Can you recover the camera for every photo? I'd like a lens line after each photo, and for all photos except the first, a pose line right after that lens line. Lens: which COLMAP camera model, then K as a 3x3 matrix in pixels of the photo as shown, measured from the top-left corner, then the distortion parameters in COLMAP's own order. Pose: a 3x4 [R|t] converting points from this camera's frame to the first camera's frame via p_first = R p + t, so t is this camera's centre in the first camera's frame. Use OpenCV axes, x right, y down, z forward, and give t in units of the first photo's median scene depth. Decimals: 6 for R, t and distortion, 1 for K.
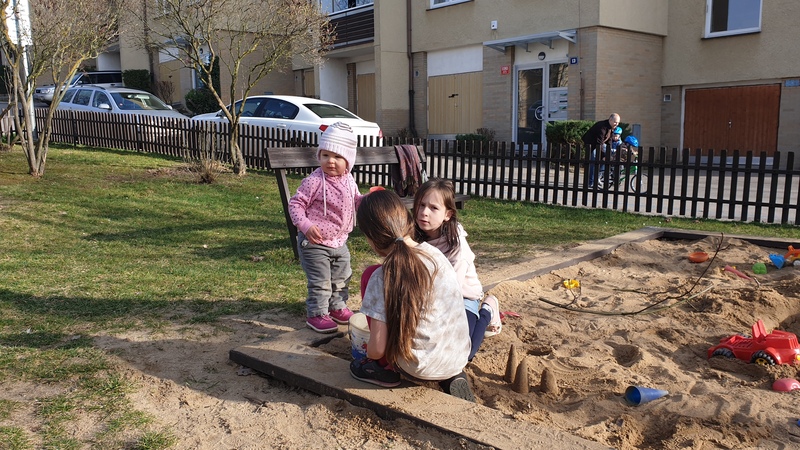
lens RADIAL K [[651.2, 0, 401.8], [0, 651.2, 242.0], [0, 0, 1]] dist [-0.008989, 0.012283]
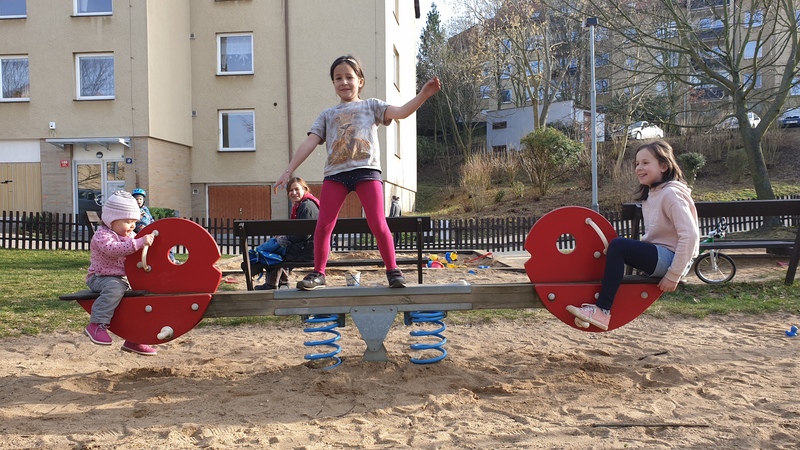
lens RADIAL K [[613.5, 0, 397.1], [0, 613.5, 237.8], [0, 0, 1]] dist [-0.005866, 0.039345]
pose [[0.727663, -0.015034, 0.685770, -0.172369], [0.109348, 0.989517, -0.094335, 0.041425], [-0.677163, 0.143631, 0.721679, -0.199505]]
